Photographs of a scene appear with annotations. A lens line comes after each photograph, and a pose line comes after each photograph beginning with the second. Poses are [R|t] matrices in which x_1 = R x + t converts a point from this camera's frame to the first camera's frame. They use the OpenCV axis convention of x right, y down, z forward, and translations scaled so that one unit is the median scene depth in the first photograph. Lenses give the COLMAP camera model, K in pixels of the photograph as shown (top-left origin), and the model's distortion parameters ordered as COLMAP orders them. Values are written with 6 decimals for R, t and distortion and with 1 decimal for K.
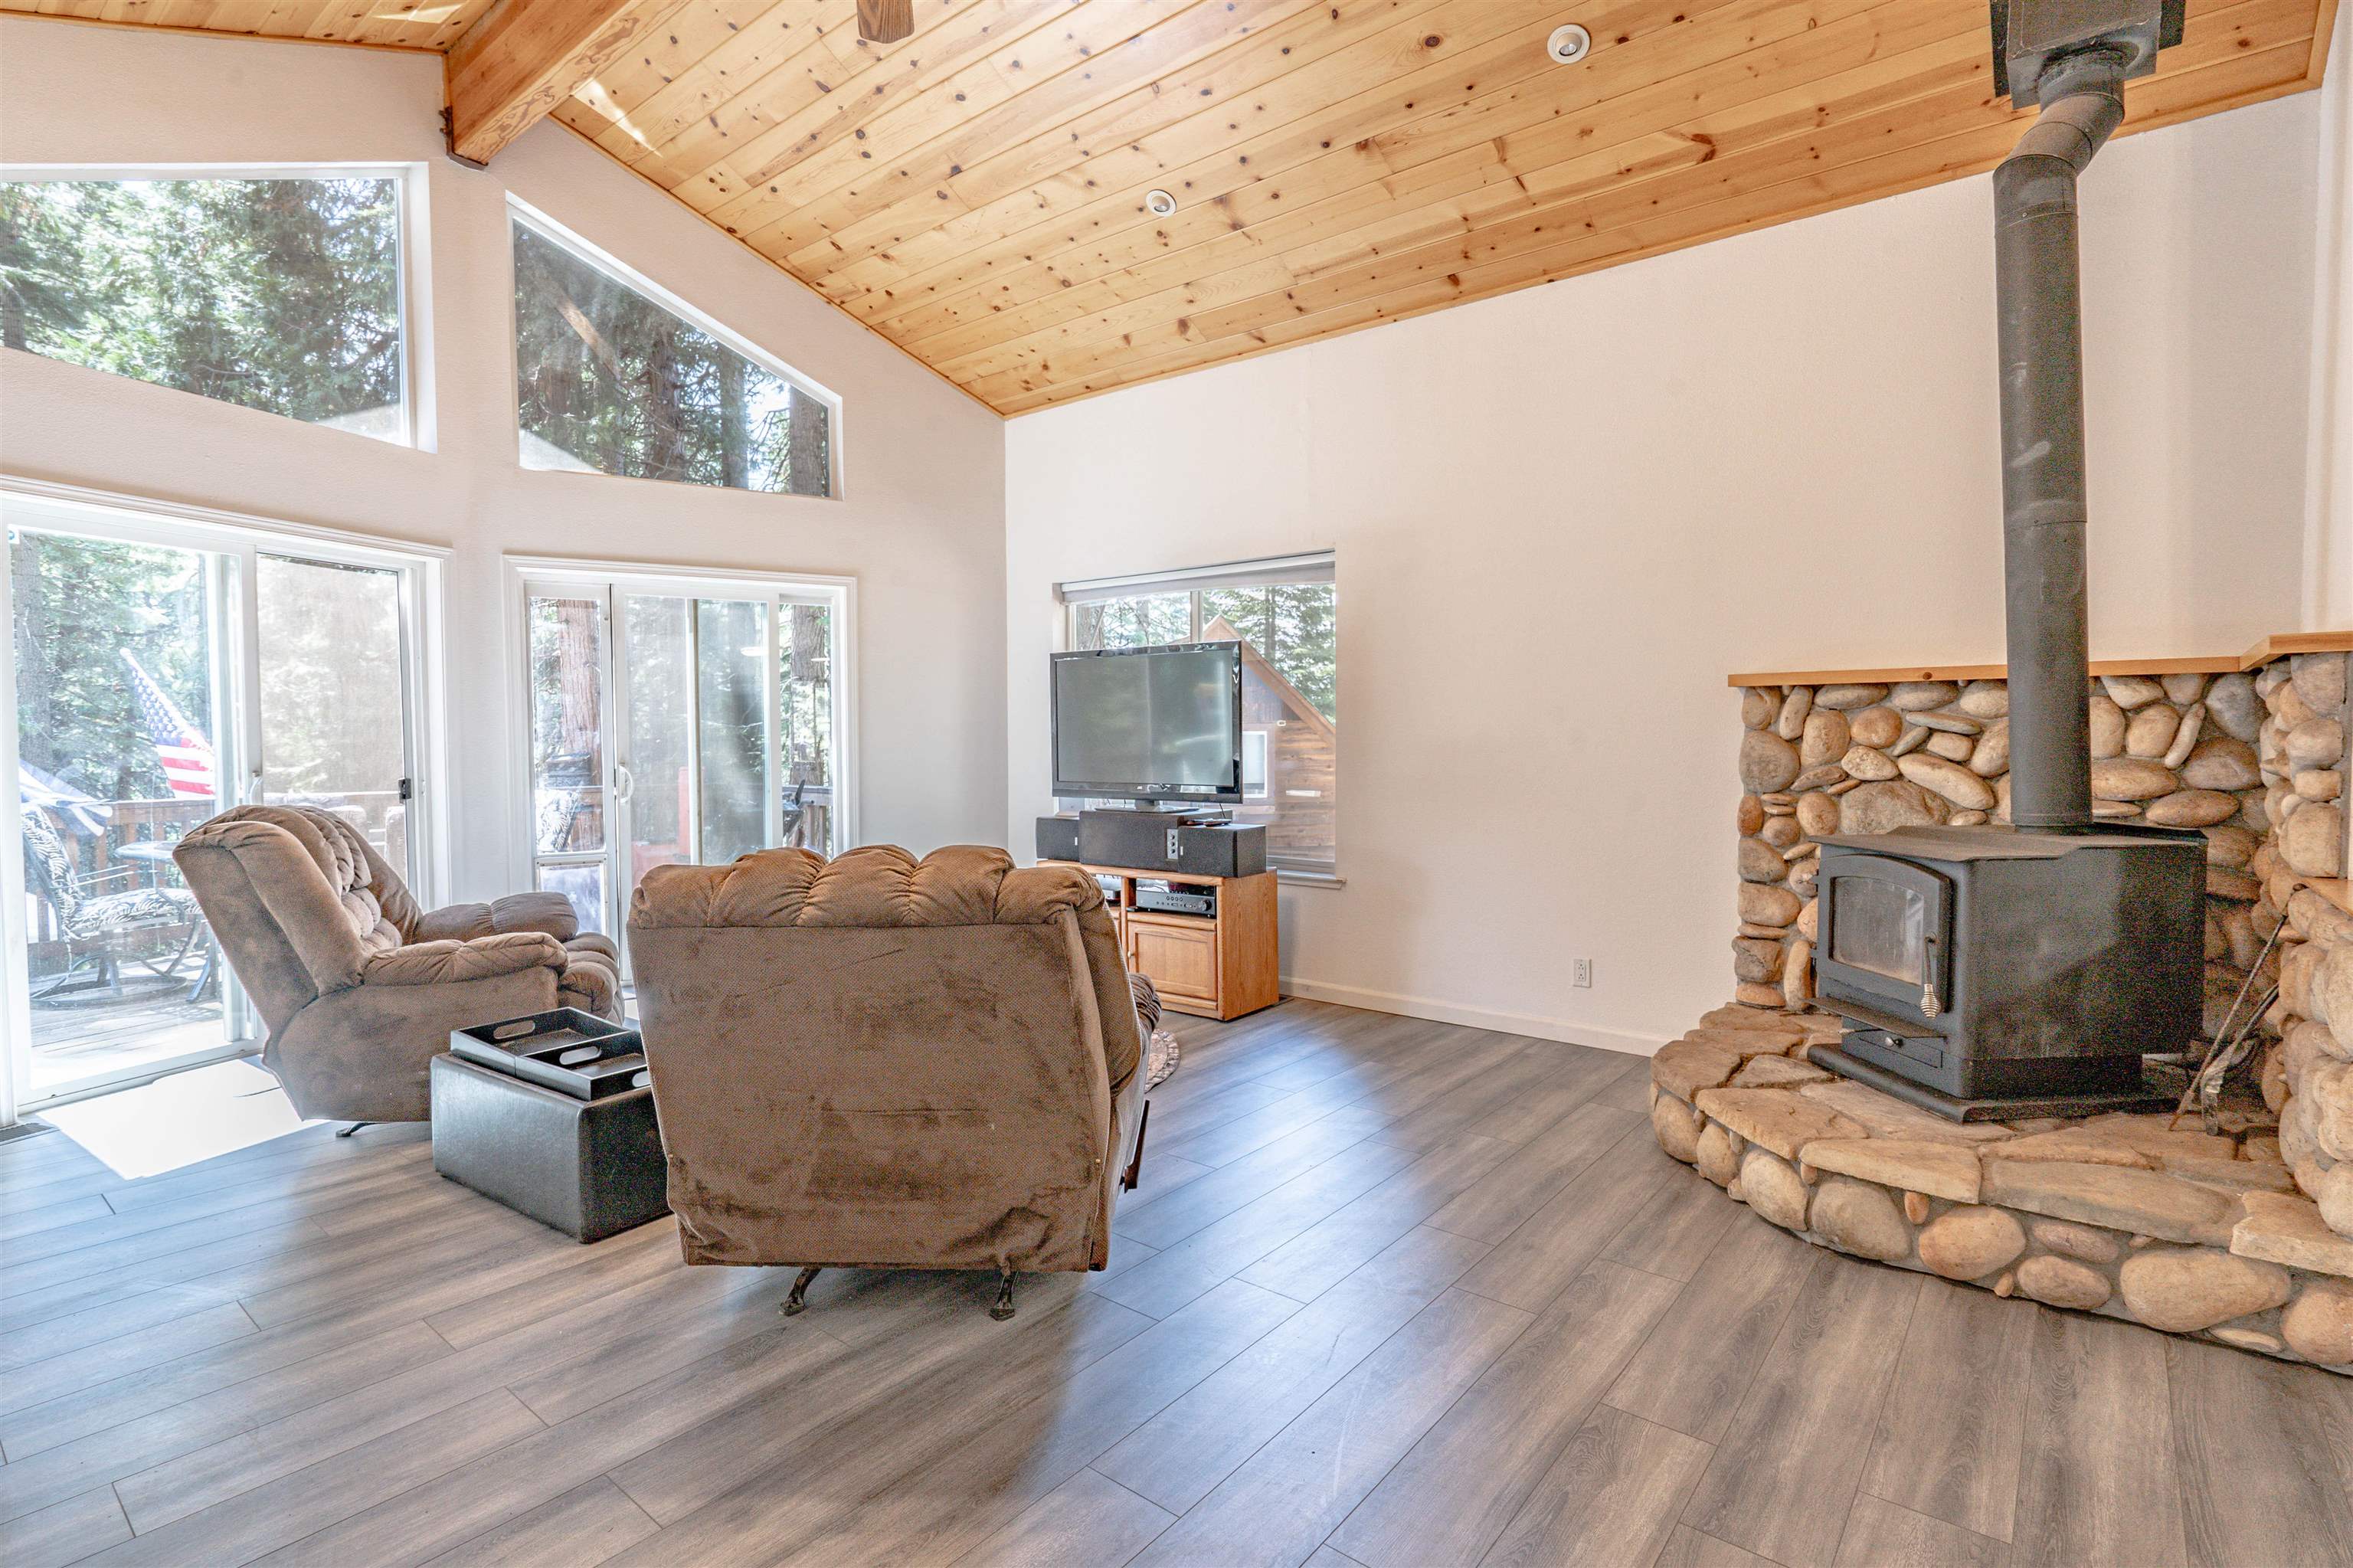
lens RADIAL K [[1124.5, 0, 1179.8], [0, 1124.5, 783.4], [0, 0, 1]] dist [-0.003097, 0.001649]
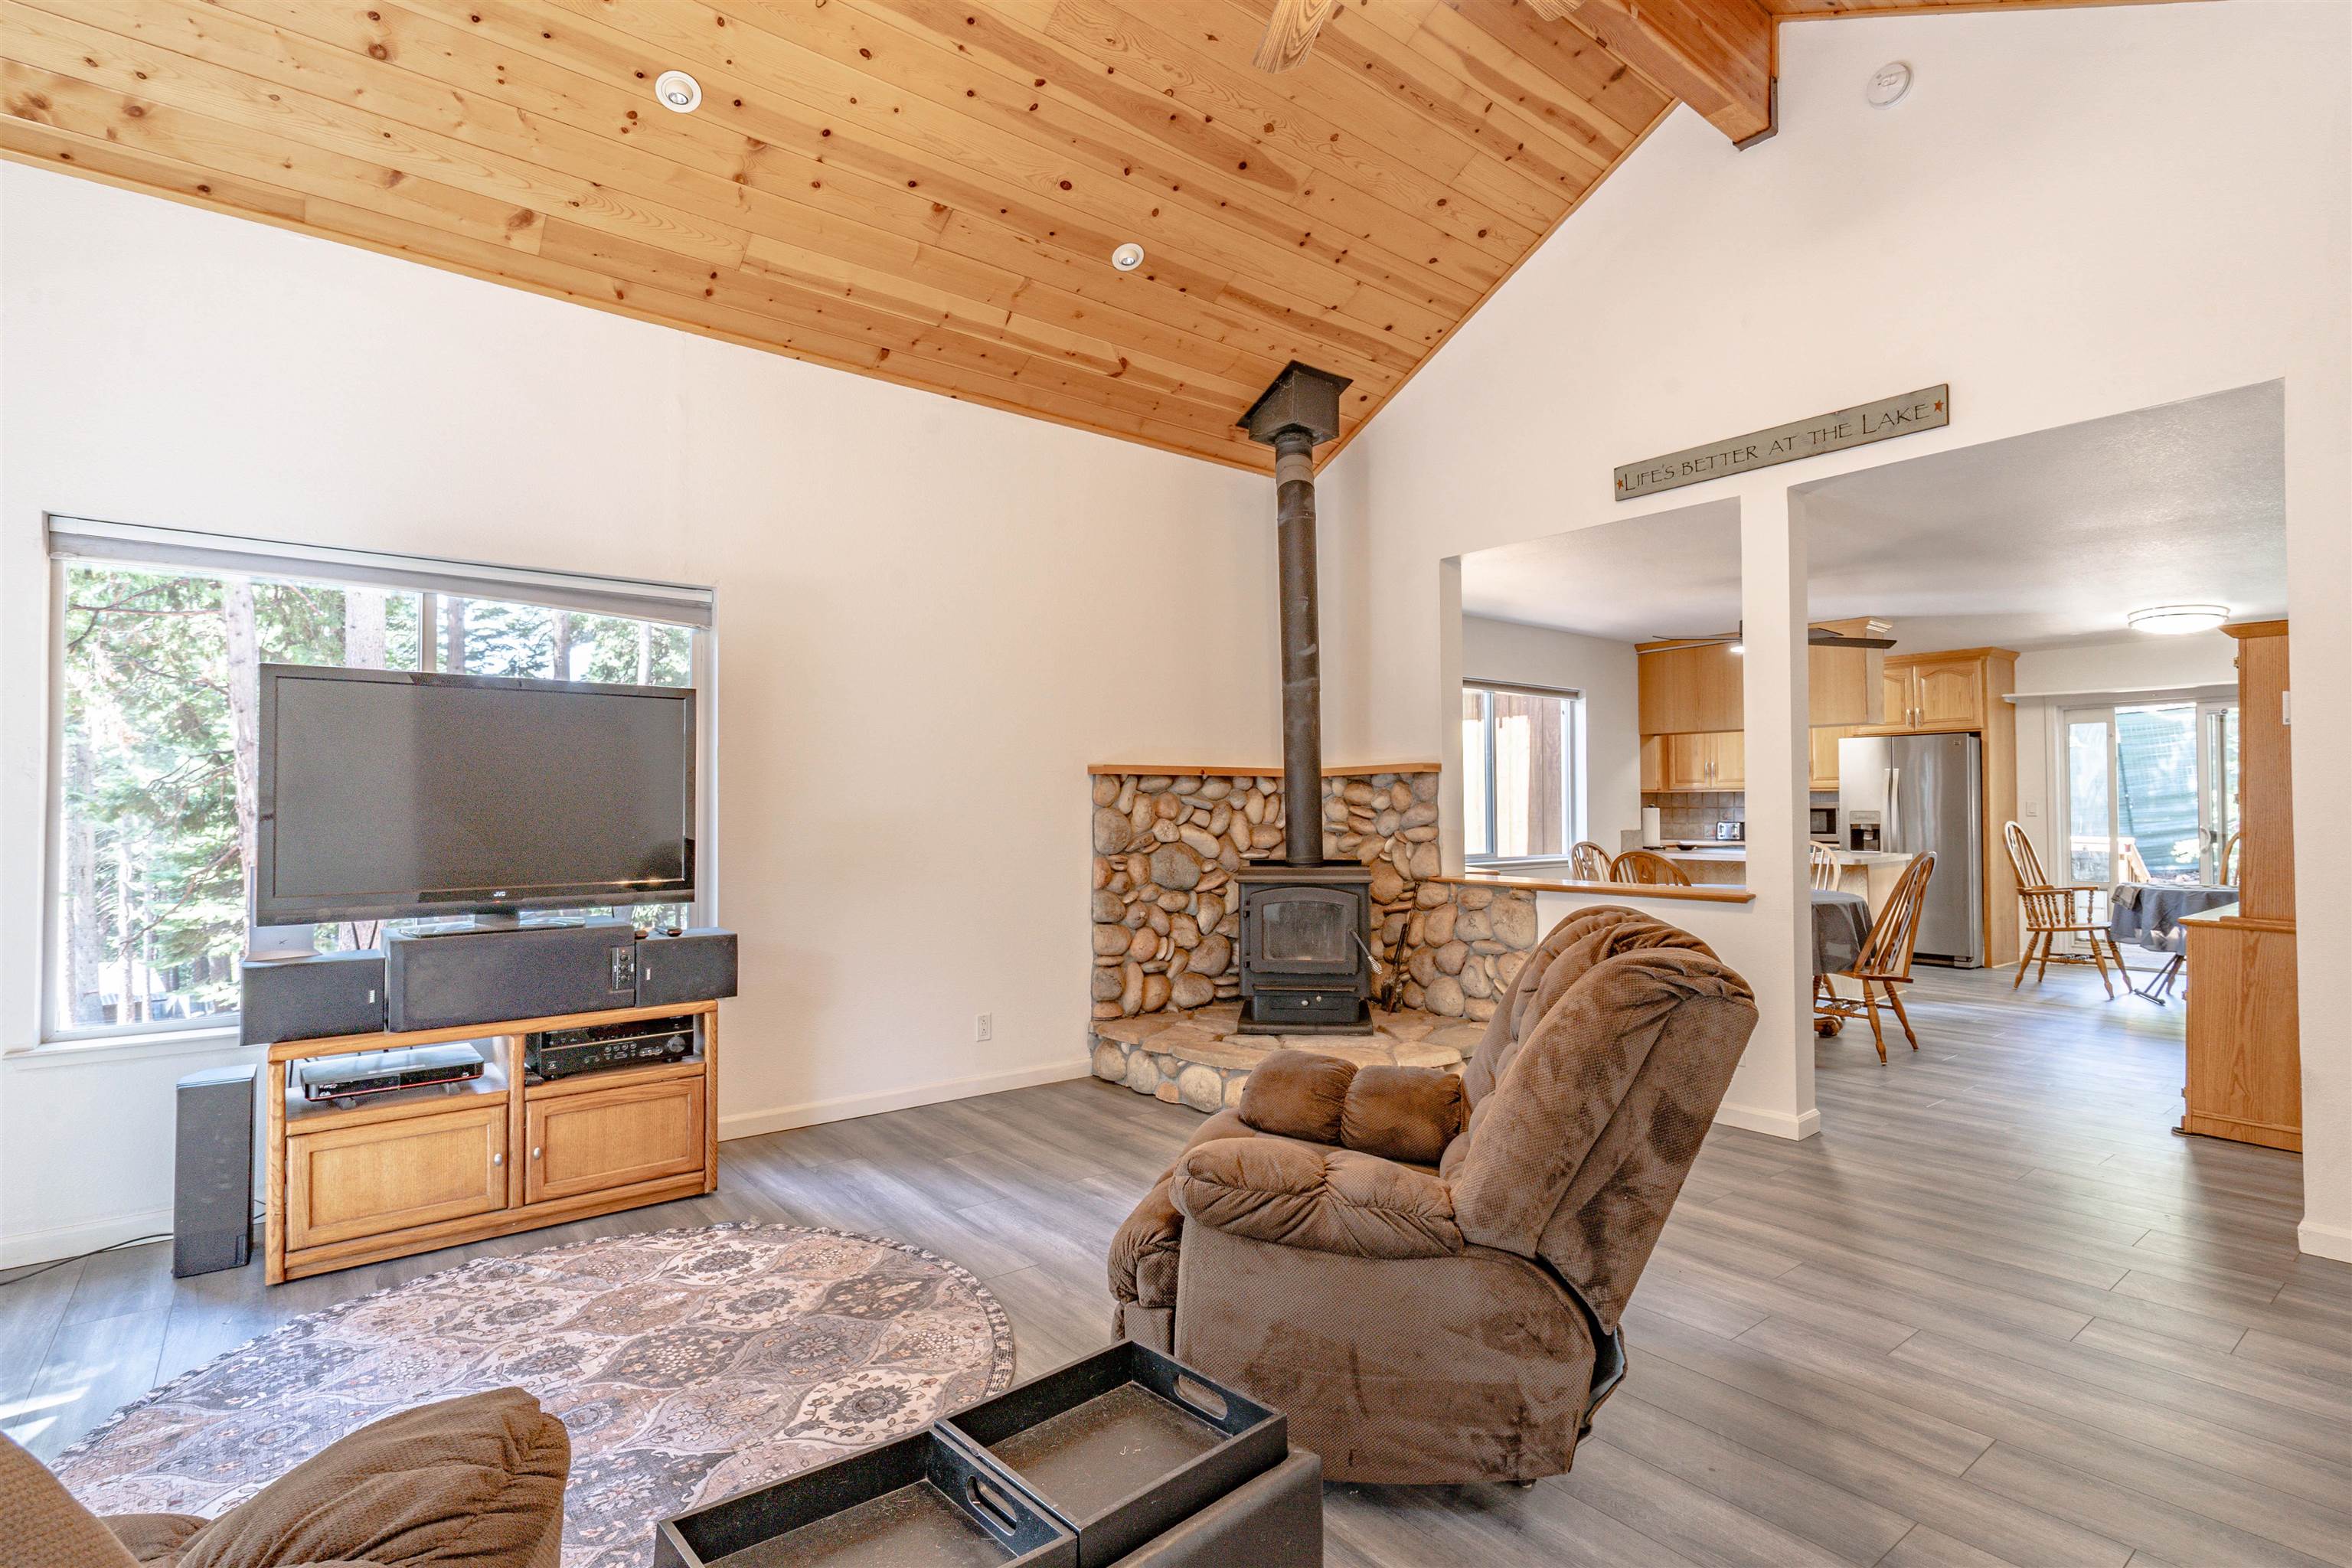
lens RADIAL K [[1124.0, 0, 1179.3], [0, 1124.0, 783.4], [0, 0, 1]] dist [-0.003097, 0.001649]
pose [[0.222605, 0.023810, 0.974618, -0.747144], [0.043307, 0.998473, -0.034284, -0.026068], [-0.973946, 0.049839, 0.221234, 0.618193]]
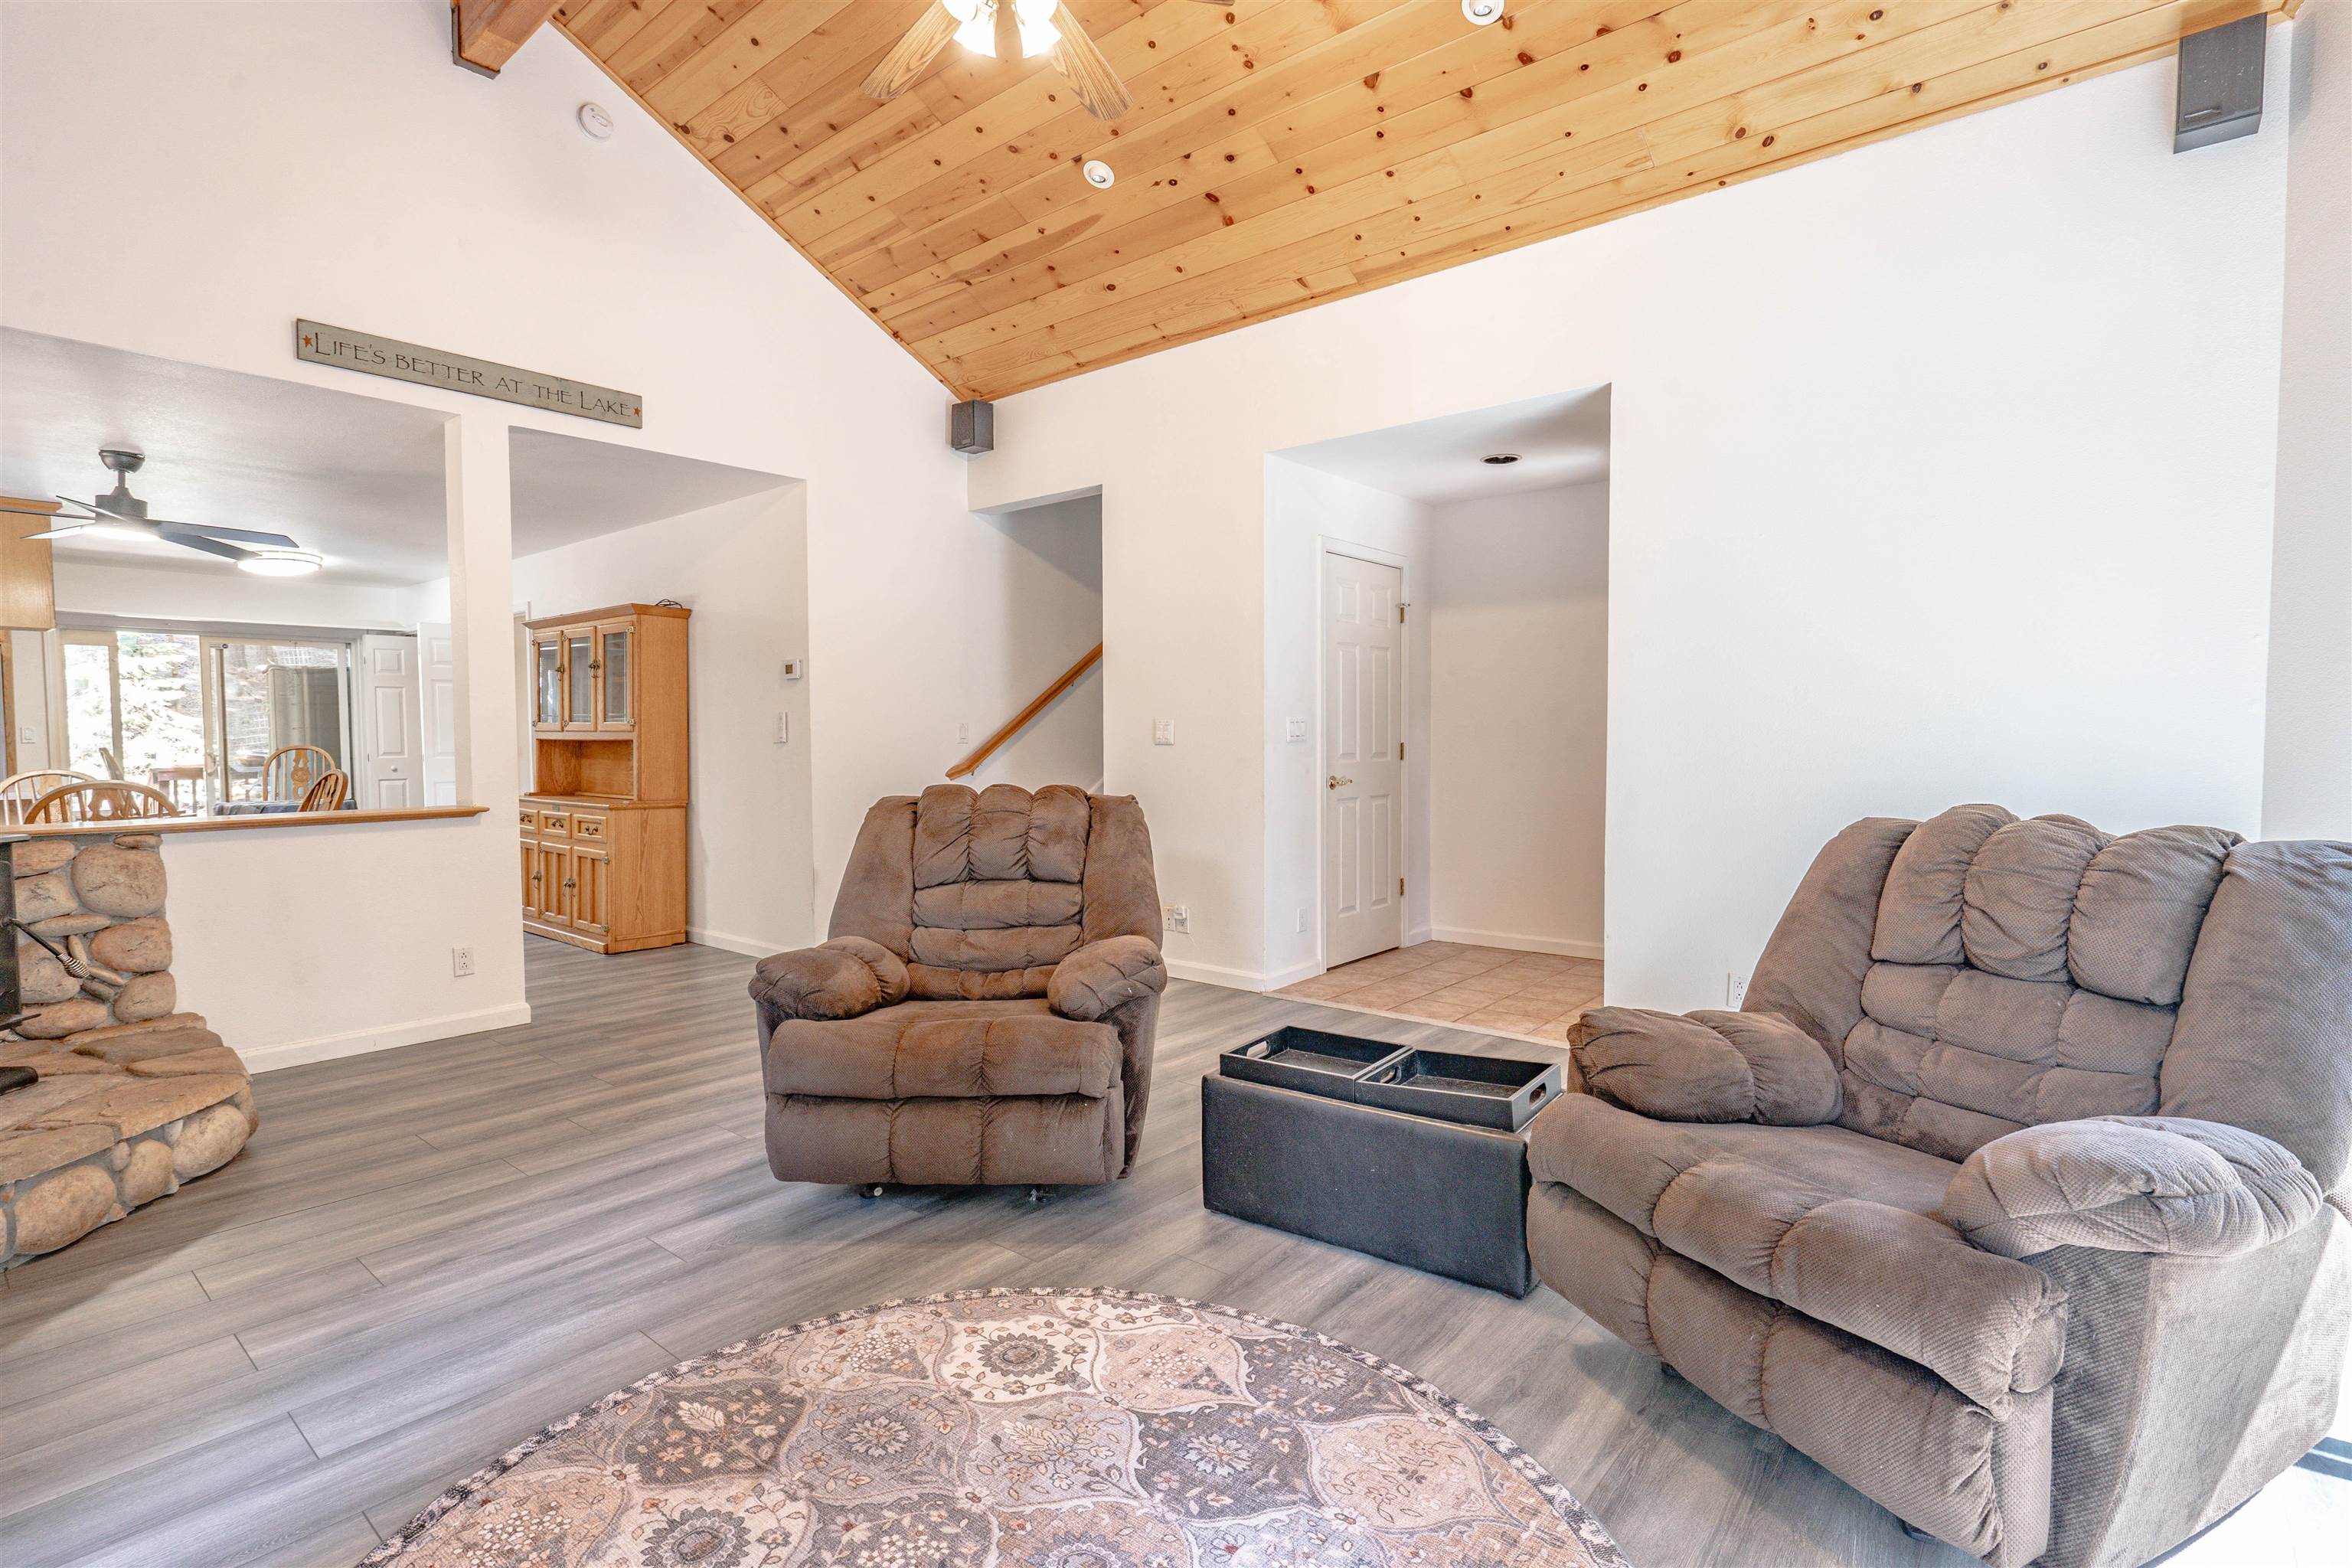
lens RADIAL K [[1124.0, 0, 1179.3], [0, 1124.0, 783.4], [0, 0, 1]] dist [-0.003097, 0.001649]
pose [[-0.999759, 0.006783, 0.020887, -0.300889], [0.008558, 0.996249, 0.086106, -0.046944], [-0.020225, 0.086264, -0.996067, 1.417790]]
